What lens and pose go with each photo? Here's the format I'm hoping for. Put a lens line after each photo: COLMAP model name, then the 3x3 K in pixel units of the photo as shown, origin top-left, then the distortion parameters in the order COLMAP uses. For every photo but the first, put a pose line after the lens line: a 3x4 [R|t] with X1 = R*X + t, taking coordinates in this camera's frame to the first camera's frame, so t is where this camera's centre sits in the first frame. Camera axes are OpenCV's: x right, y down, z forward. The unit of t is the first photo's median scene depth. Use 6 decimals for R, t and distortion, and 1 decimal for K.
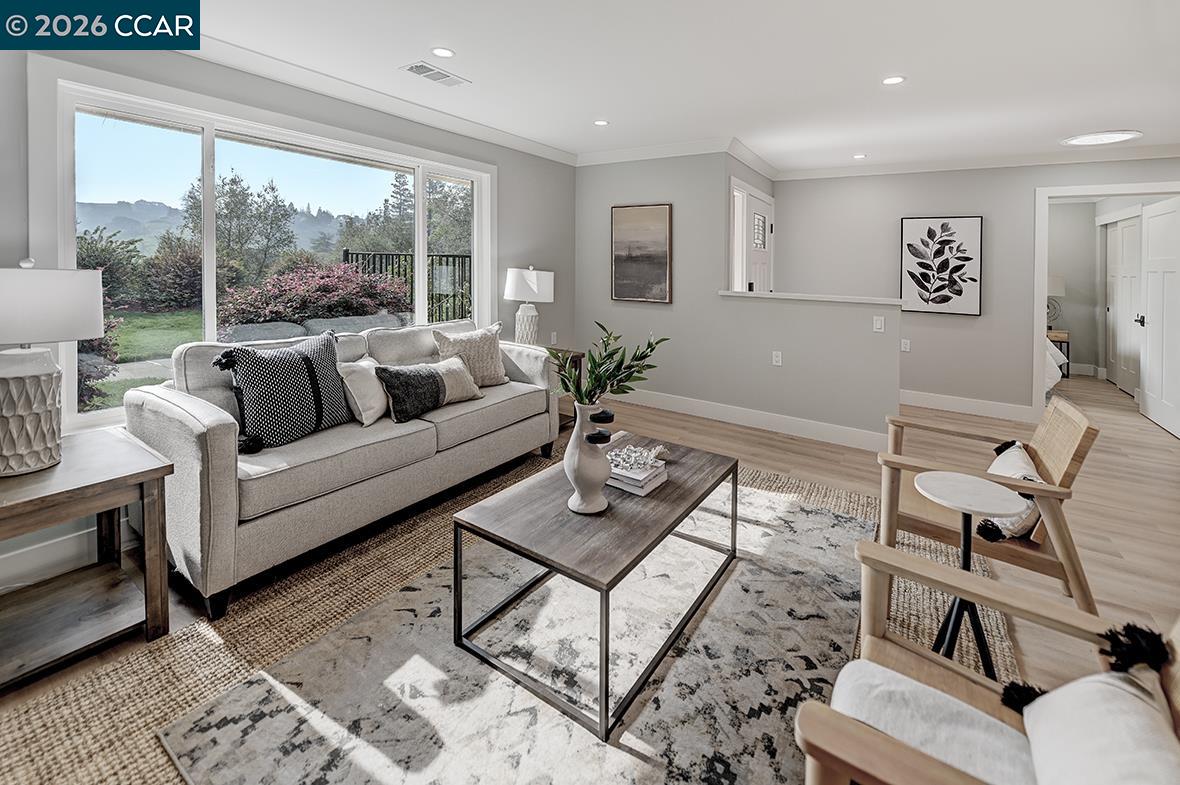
lens RADIAL K [[532.6, 0, 554.8], [0, 532.6, 252.5], [0, 0, 1]] dist [-0.002762, -0.000345]
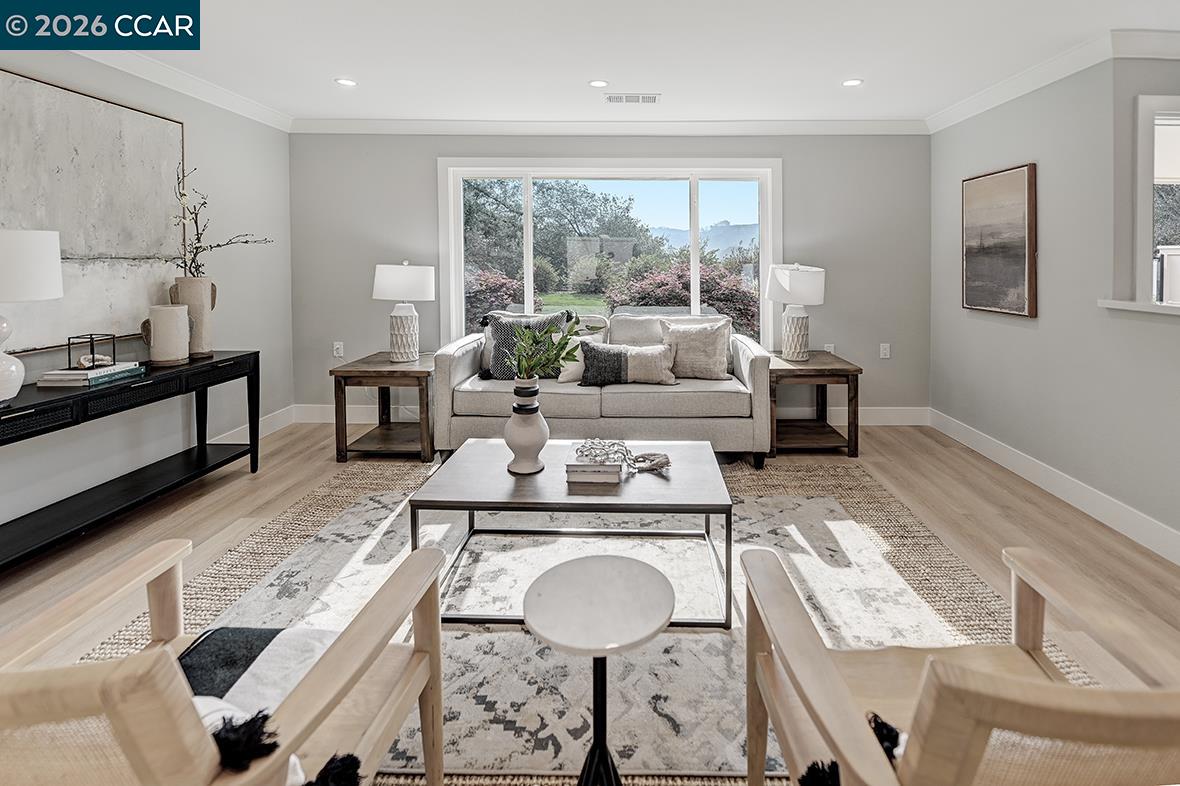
lens RADIAL K [[518.4, 0, 646.8], [0, 518.4, 264.5], [0, 0, 1]] dist [-0.000891, -0.000740]
pose [[0.549300, -0.014757, -0.835495, 0.812039], [0.026948, 0.999637, 0.000061, 0.031073], [0.835191, -0.022549, 0.549498, 0.437364]]
